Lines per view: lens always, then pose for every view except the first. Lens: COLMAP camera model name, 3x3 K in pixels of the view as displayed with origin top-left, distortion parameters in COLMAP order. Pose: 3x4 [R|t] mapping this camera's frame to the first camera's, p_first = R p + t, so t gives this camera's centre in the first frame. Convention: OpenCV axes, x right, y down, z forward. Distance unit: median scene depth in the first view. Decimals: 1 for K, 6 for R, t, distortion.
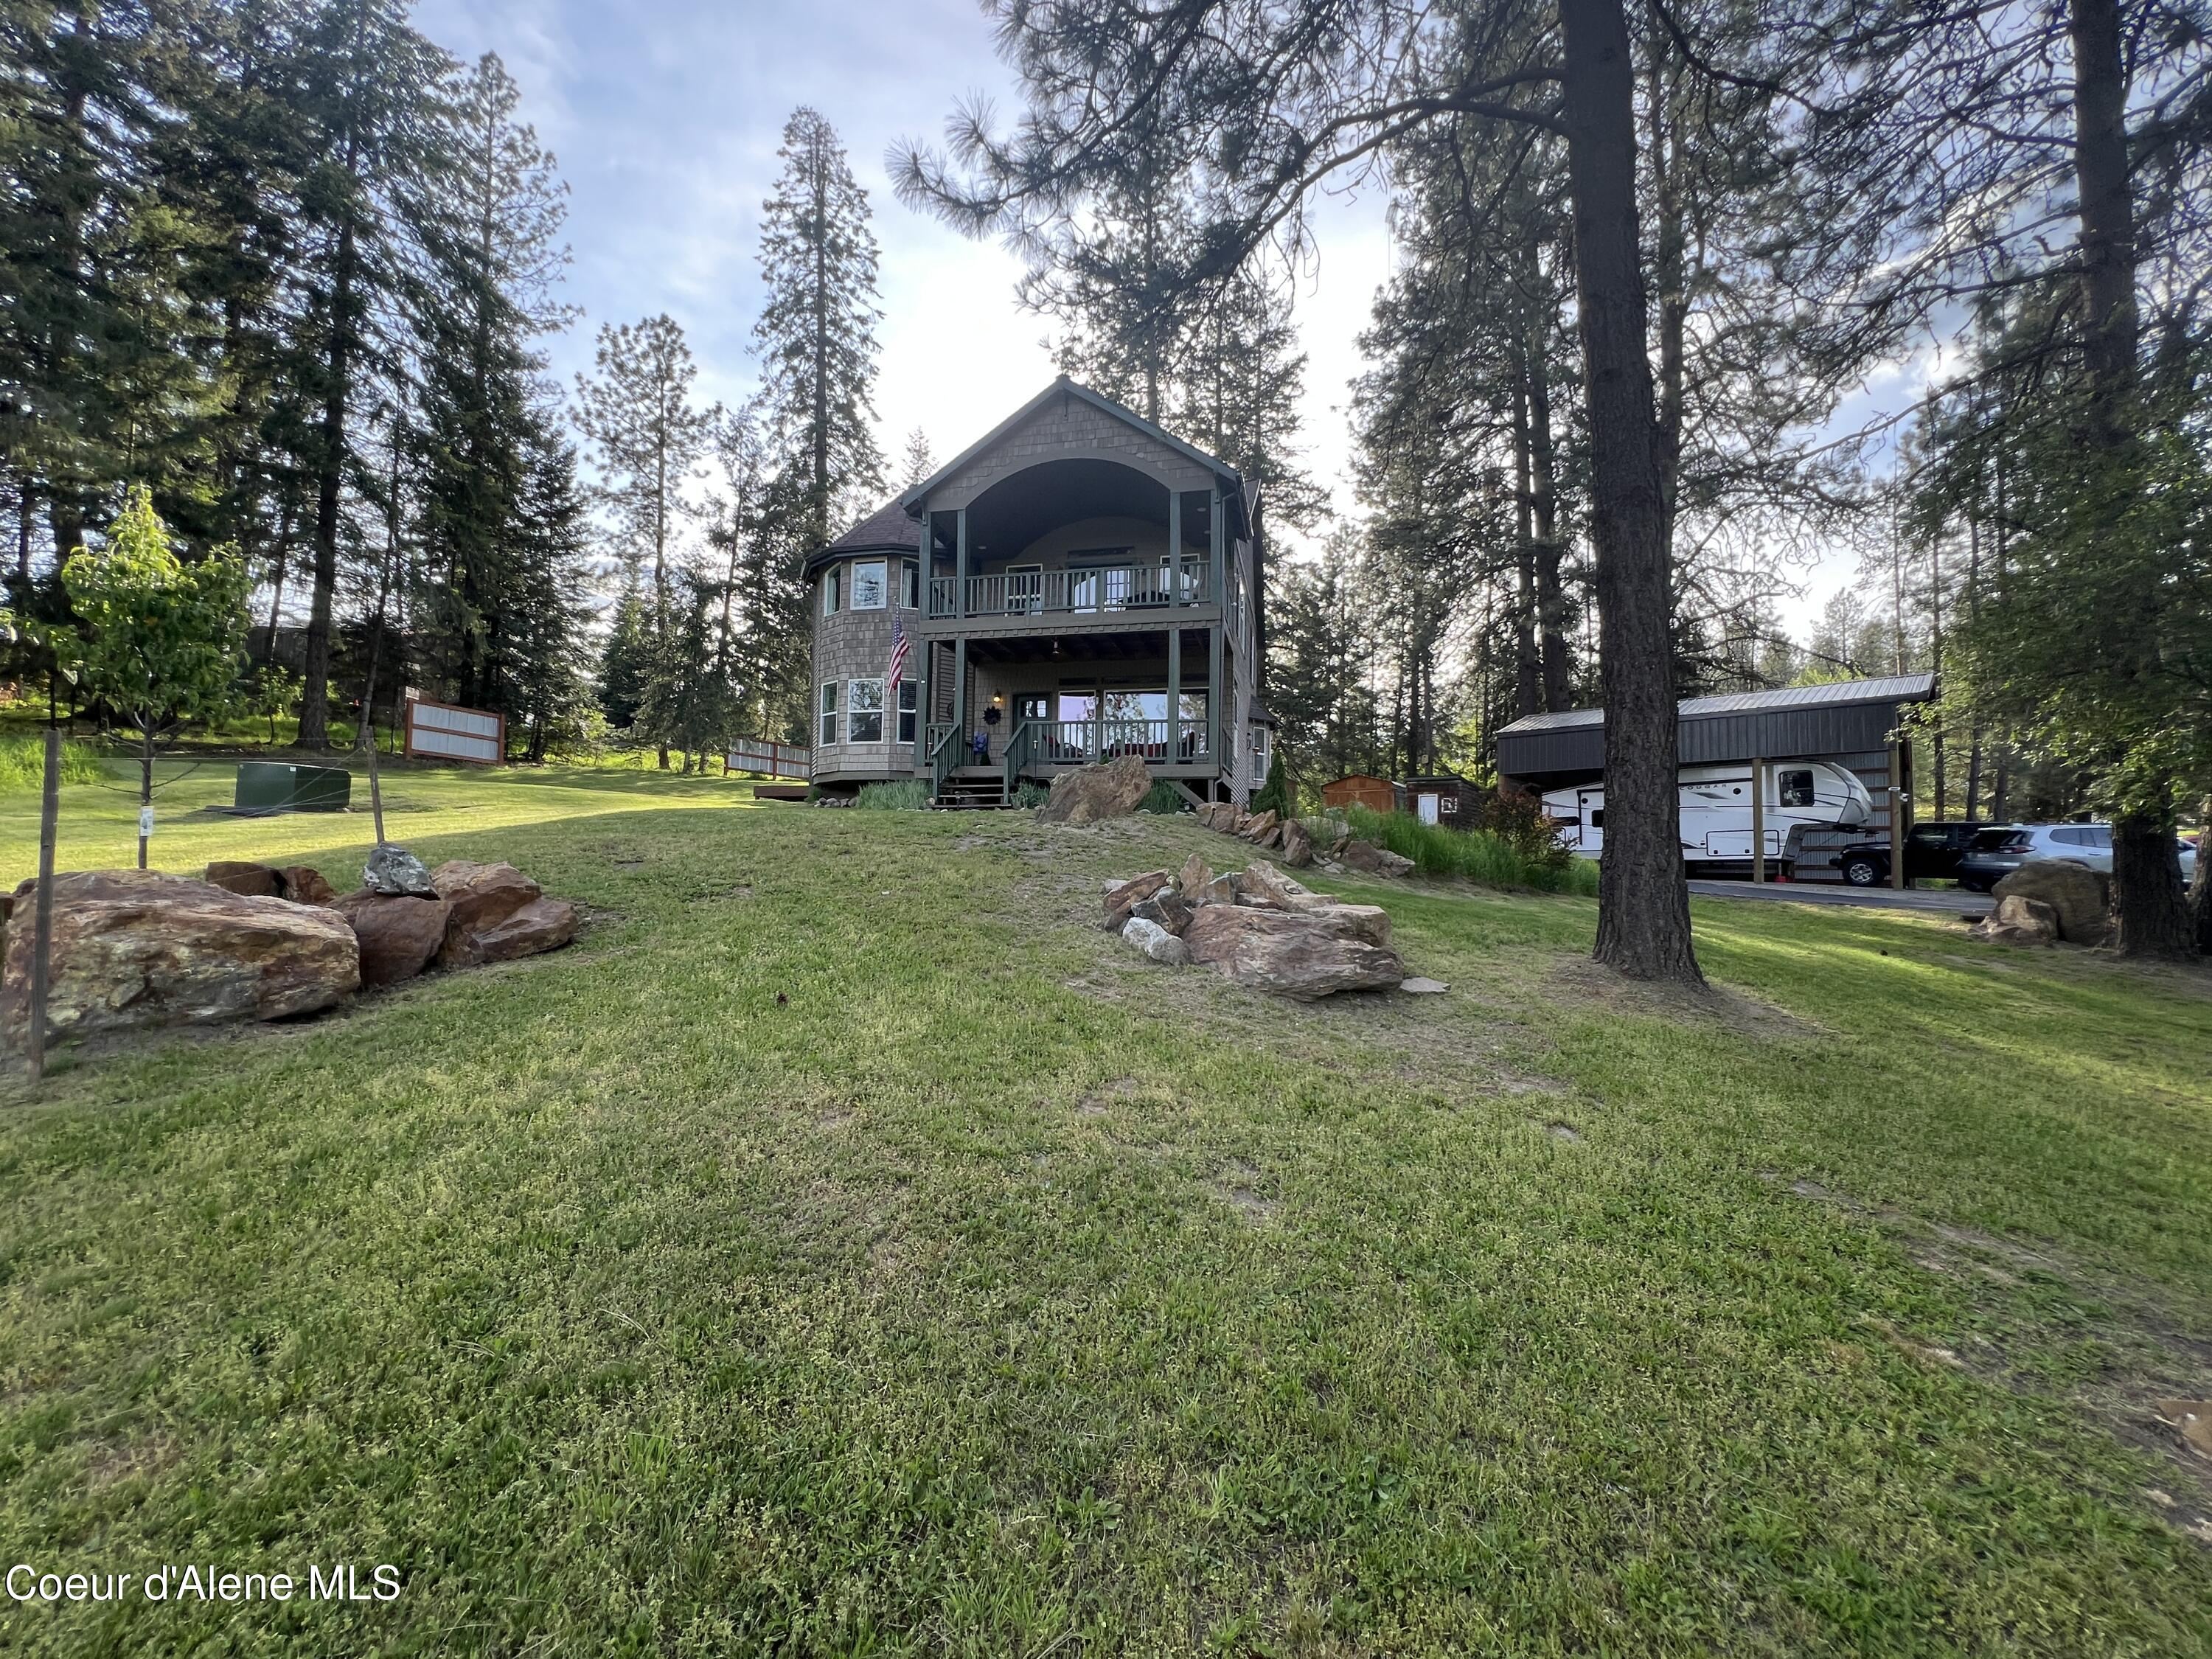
lens RADIAL K [[887.7, 0, 1108.4], [0, 887.7, 830.2], [0, 0, 1]] dist [-0.002152, 0.000529]
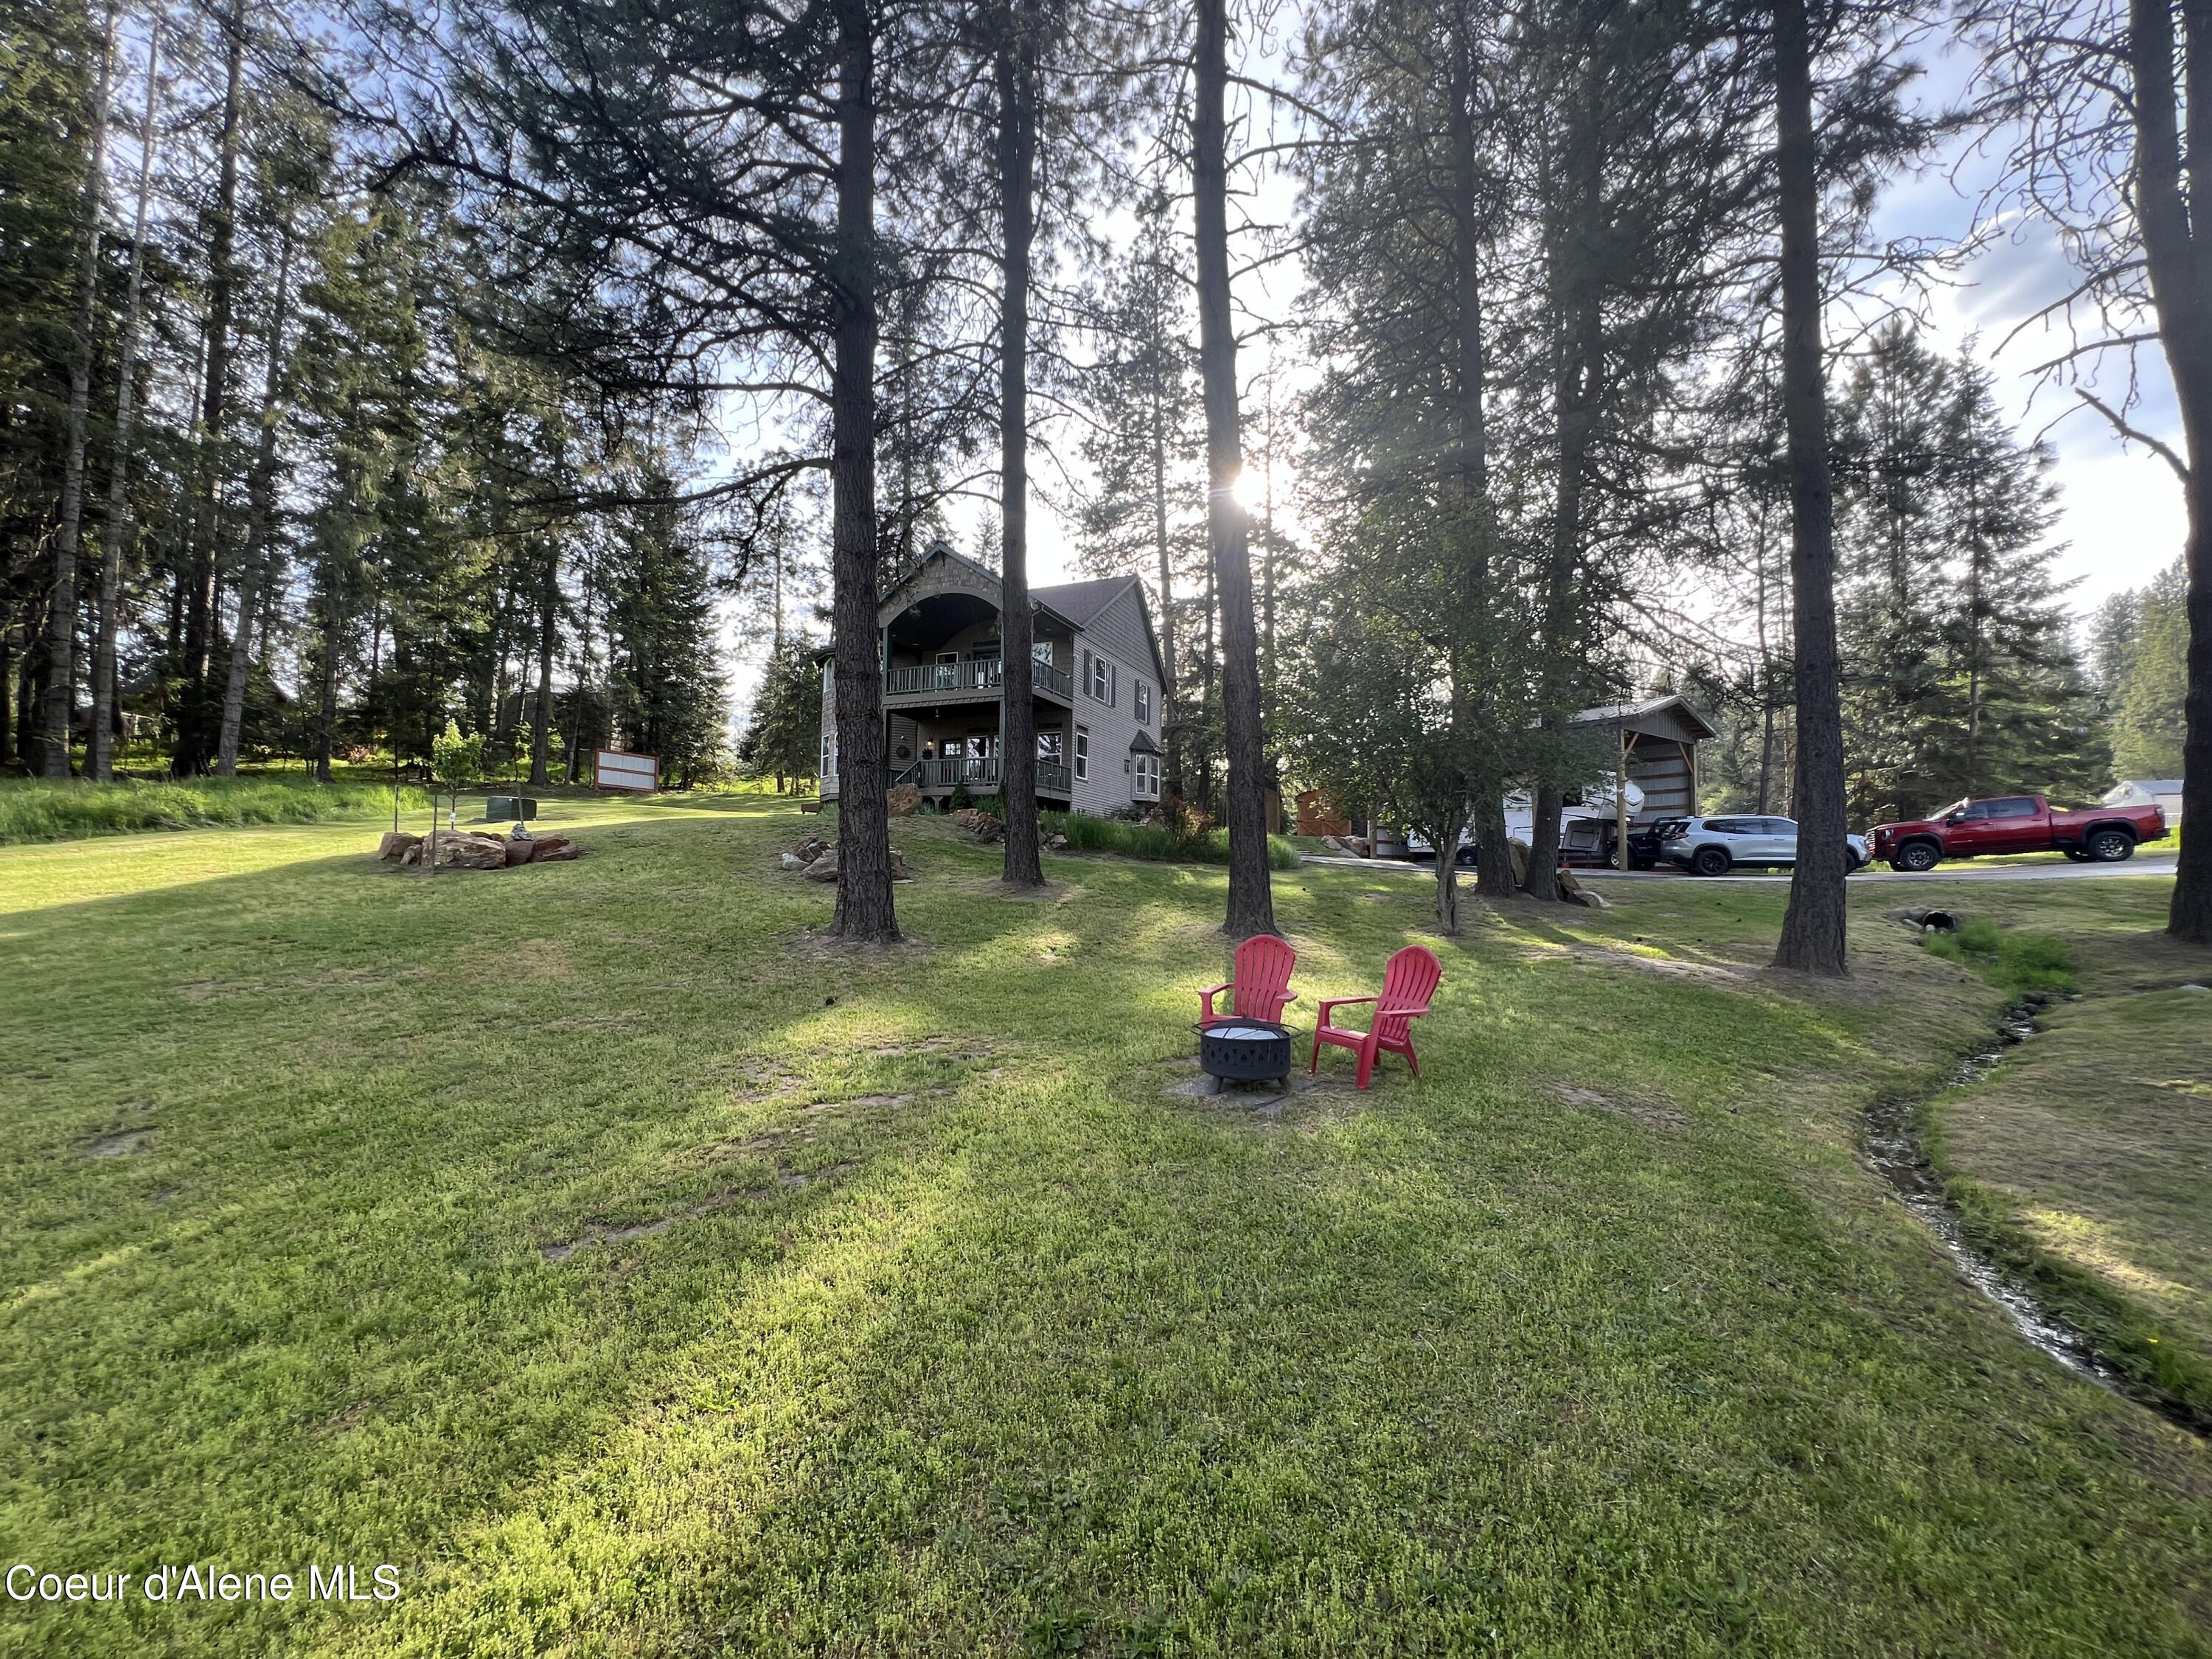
lens RADIAL K [[887.7, 0, 1108.4], [0, 887.7, 830.2], [0, 0, 1]] dist [-0.002152, 0.000529]
pose [[0.983482, -0.011708, -0.180625, 0.299122], [0.008866, 0.999824, -0.016533, 0.017898], [0.180787, 0.014659, 0.983413, -0.282904]]
